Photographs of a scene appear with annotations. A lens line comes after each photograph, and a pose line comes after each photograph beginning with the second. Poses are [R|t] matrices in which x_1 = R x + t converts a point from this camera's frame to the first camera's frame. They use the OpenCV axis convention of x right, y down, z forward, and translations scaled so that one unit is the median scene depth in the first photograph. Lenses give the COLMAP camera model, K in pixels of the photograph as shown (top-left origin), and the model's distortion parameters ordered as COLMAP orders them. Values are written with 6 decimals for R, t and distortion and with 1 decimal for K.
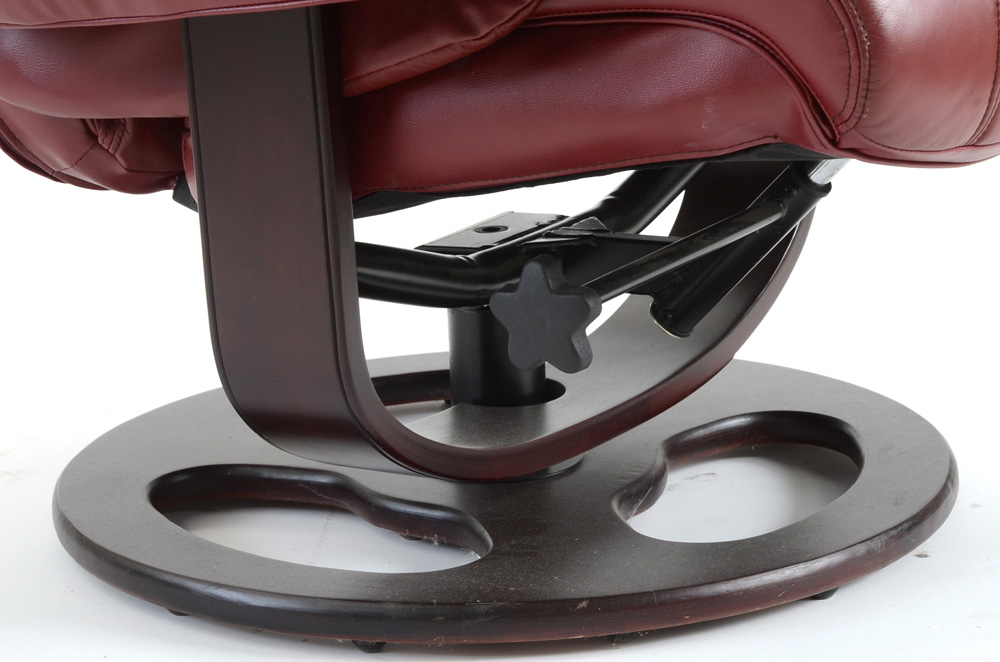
lens RADIAL K [[3564.1, 0, 500.0], [0, 3564.1, 331.0], [0, 0, 1]] dist [1.051689, 1.240730]
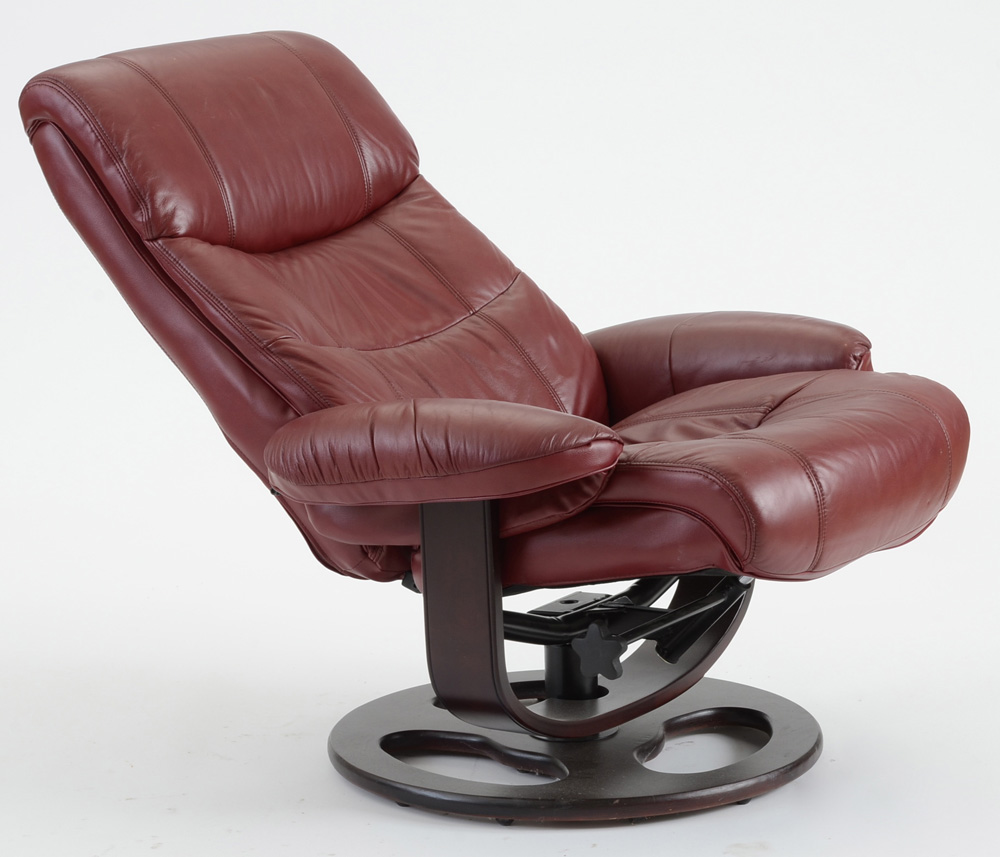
lens RADIAL K [[3506.6, 0, 500.0], [0, 3506.6, 428.5], [0, 0, 1]] dist [0.579305, 0.695712]
pose [[0.999776, 0.016442, -0.013347, -0.017019], [-0.017284, 0.997697, -0.065582, 0.001534], [0.012238, 0.065798, 0.997758, -0.884529]]
